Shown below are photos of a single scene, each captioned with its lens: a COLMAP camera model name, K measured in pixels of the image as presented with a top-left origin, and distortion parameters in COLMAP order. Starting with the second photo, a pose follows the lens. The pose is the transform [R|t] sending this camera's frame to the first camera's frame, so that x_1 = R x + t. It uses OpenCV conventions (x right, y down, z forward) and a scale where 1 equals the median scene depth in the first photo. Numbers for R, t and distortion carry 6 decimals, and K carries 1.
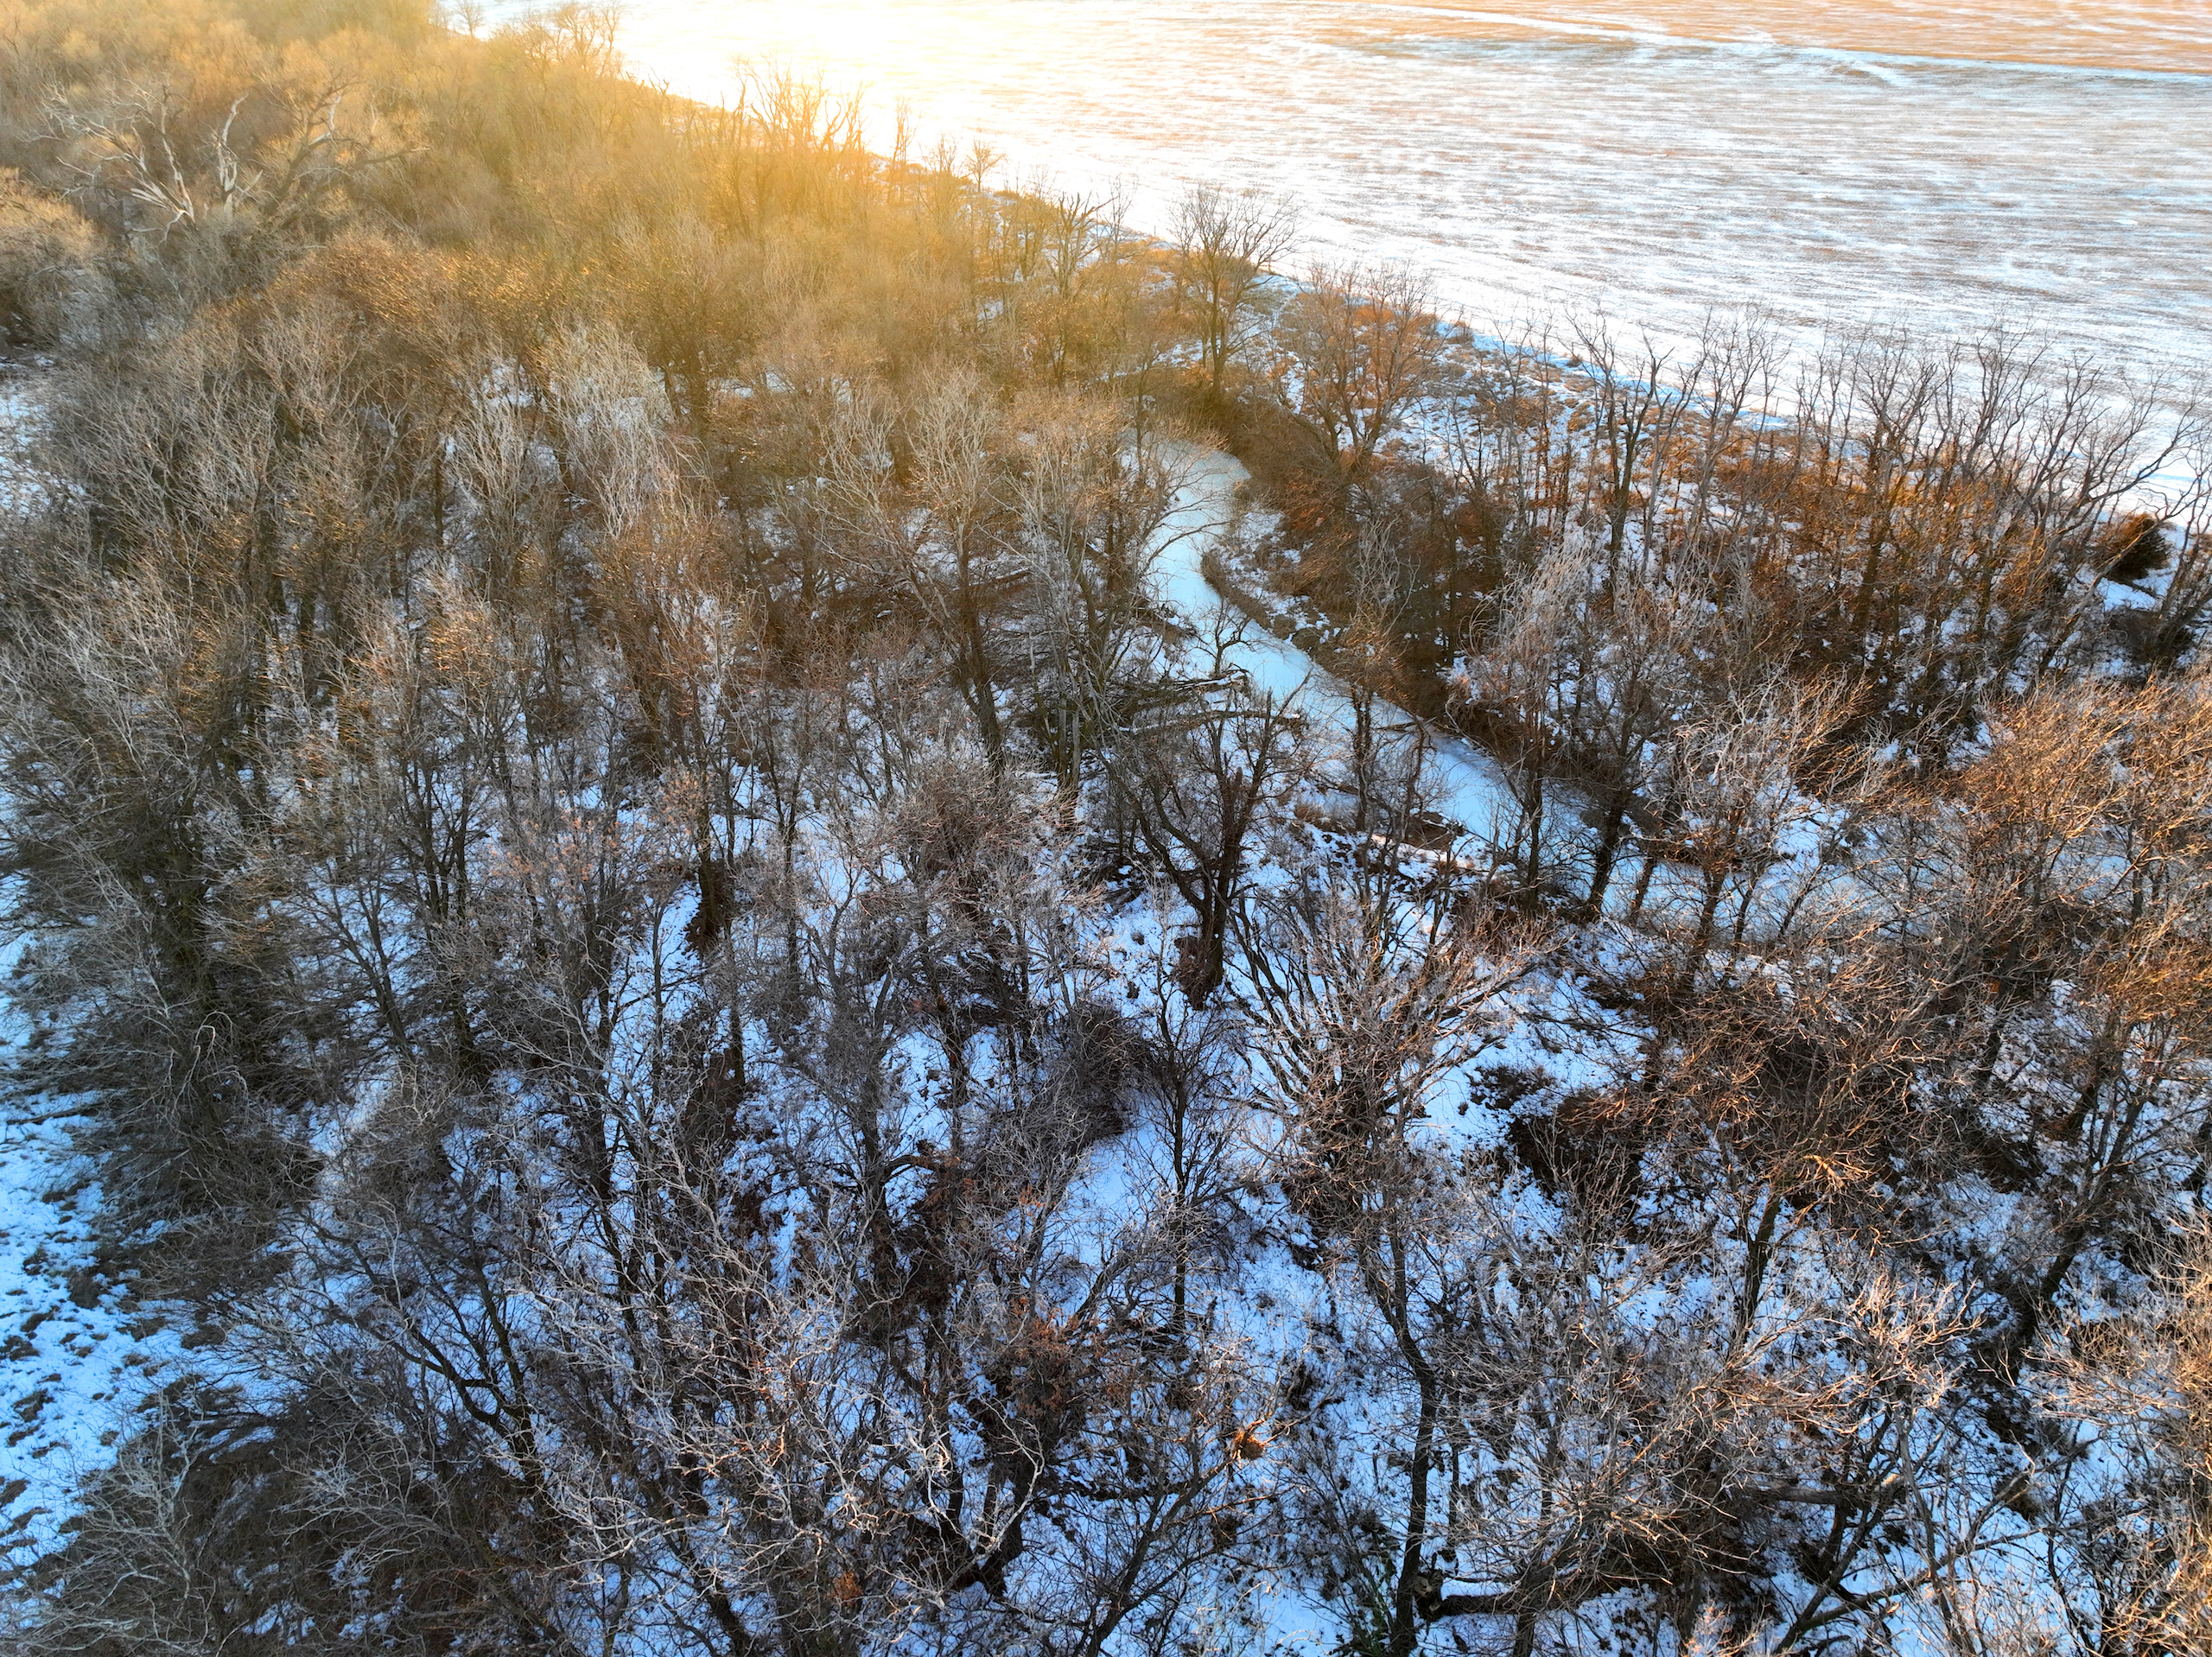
lens RADIAL K [[1547.7, 0, 1099.9], [0, 1547.7, 837.3], [0, 0, 1]] dist [-0.020587, 0.029437]
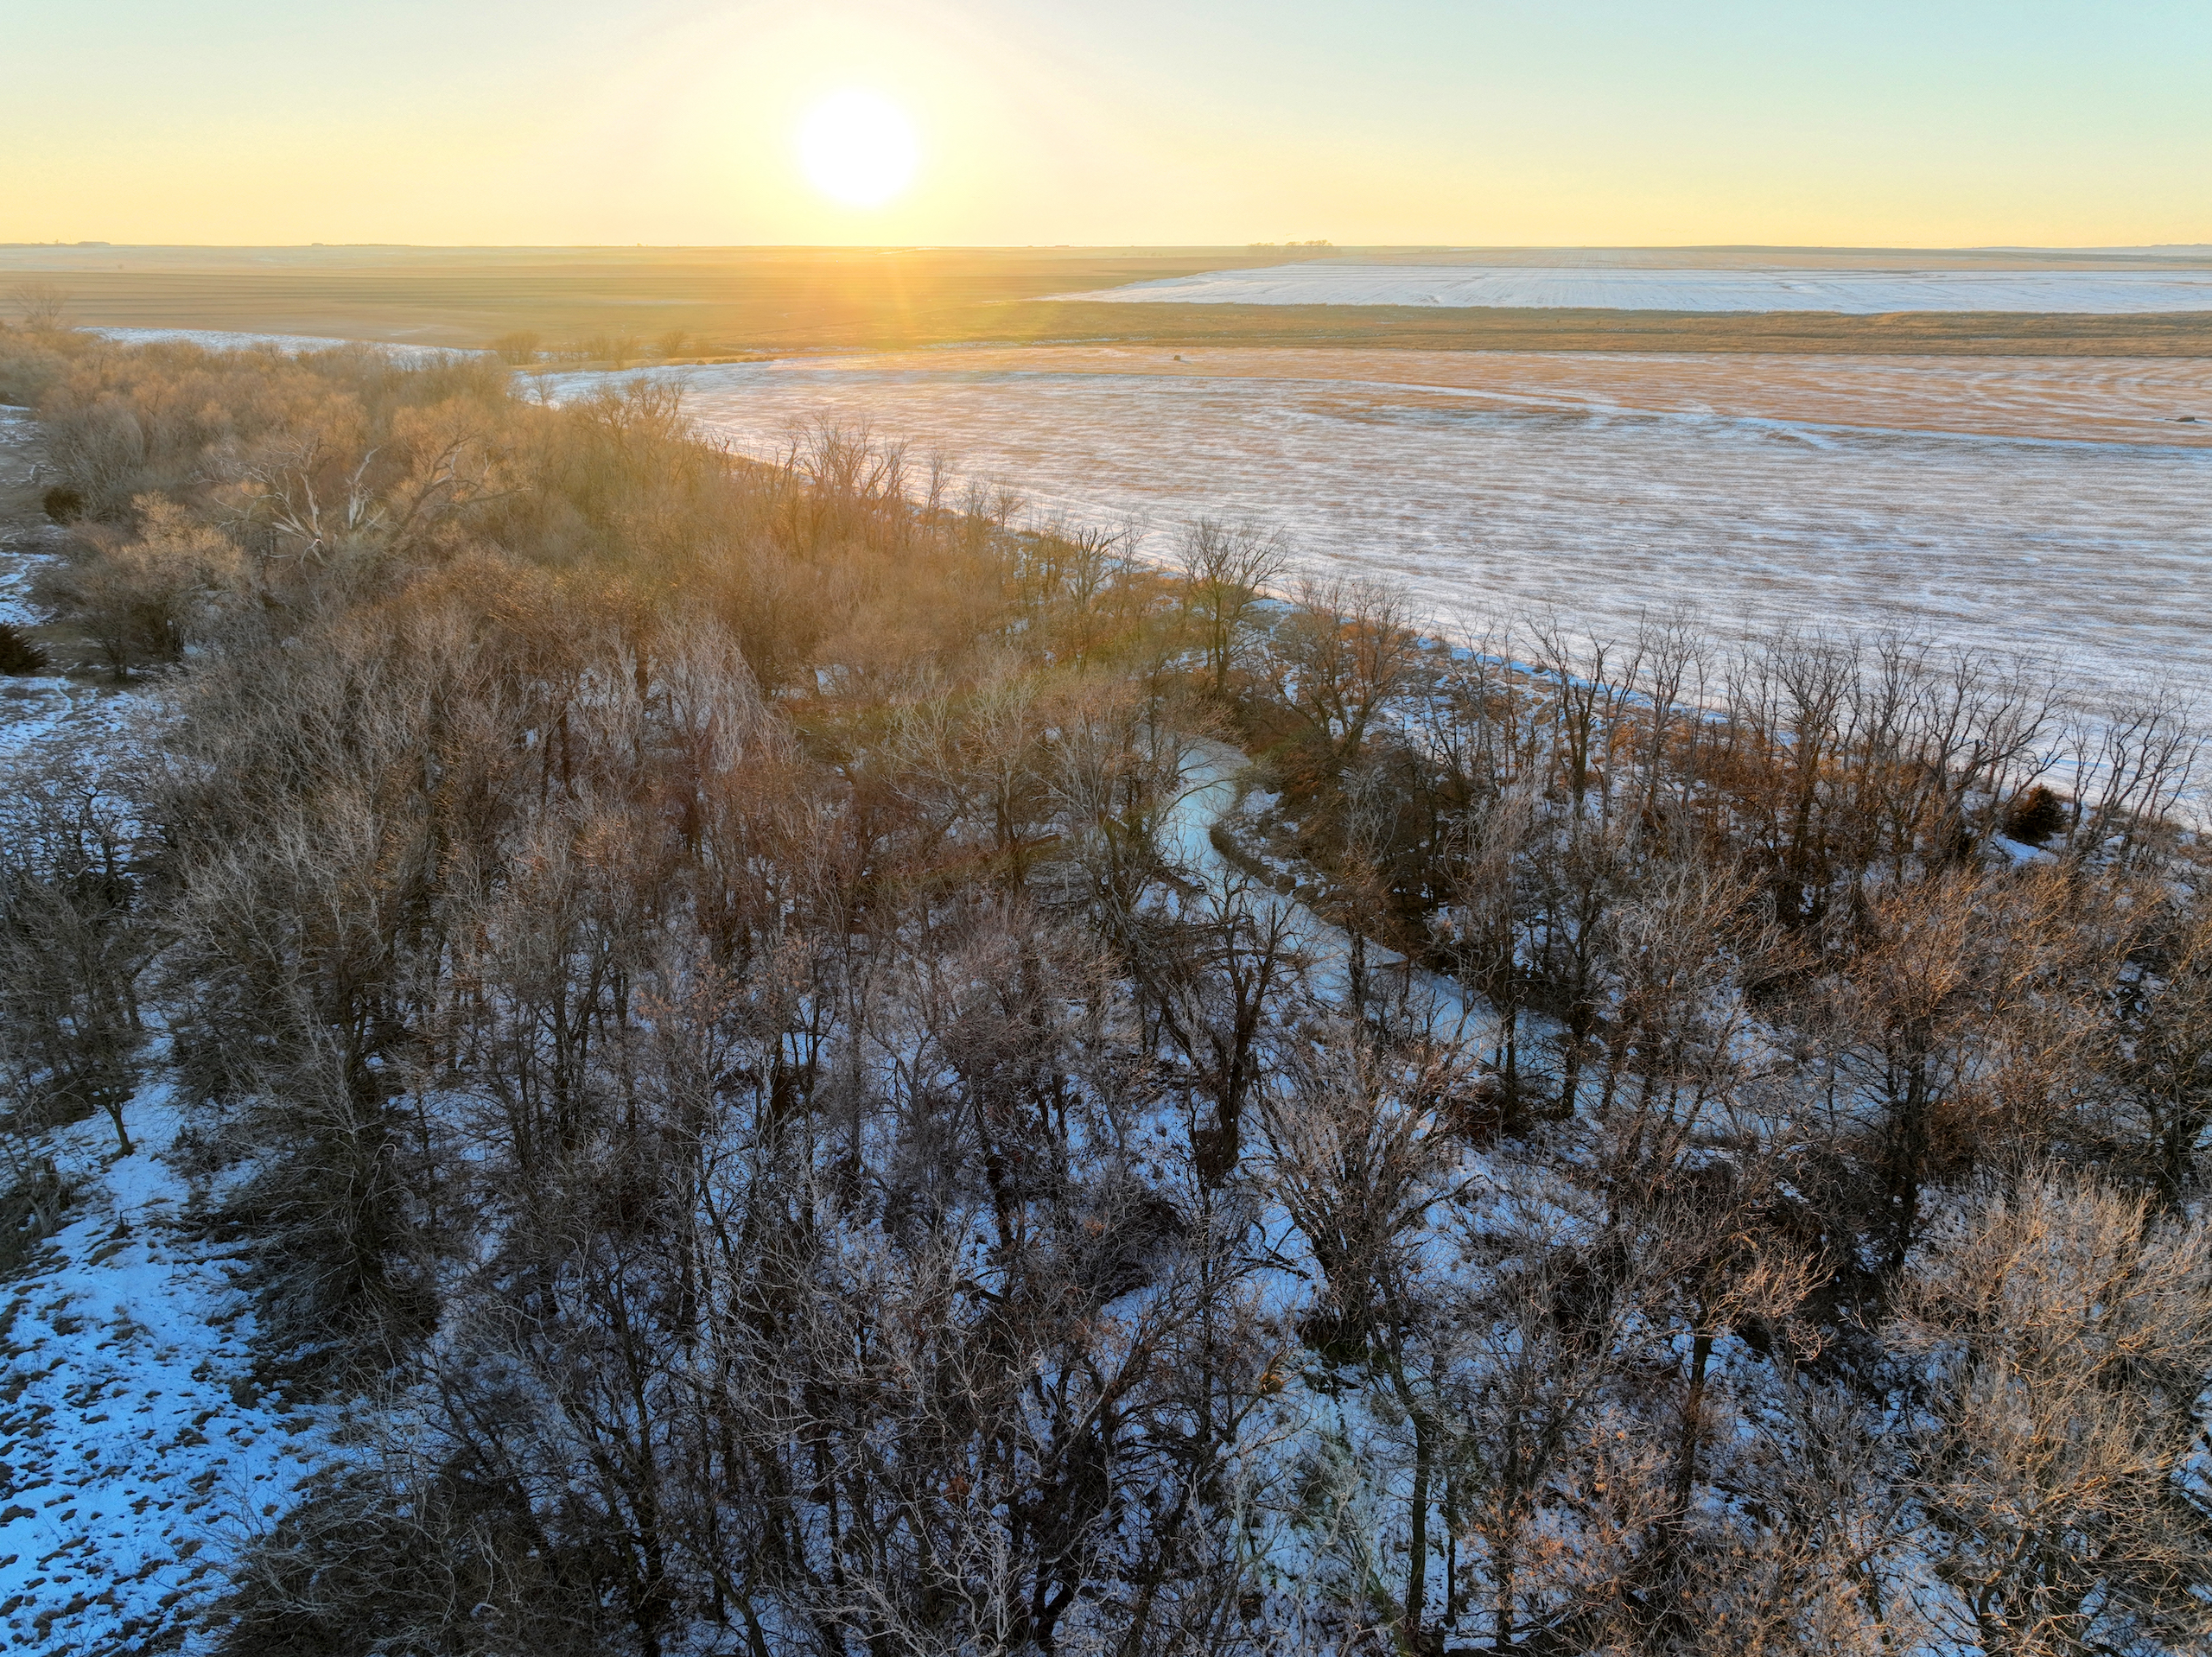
lens RADIAL K [[1547.7, 0, 1109.0], [0, 1547.7, 828.2], [0, 0, 1]] dist [-0.020587, 0.029437]
pose [[0.999995, 0.000191, 0.003254, -0.012283], [0.000506, 0.977080, -0.212872, 0.064981], [-0.003220, 0.212873, 0.977075, -0.103235]]
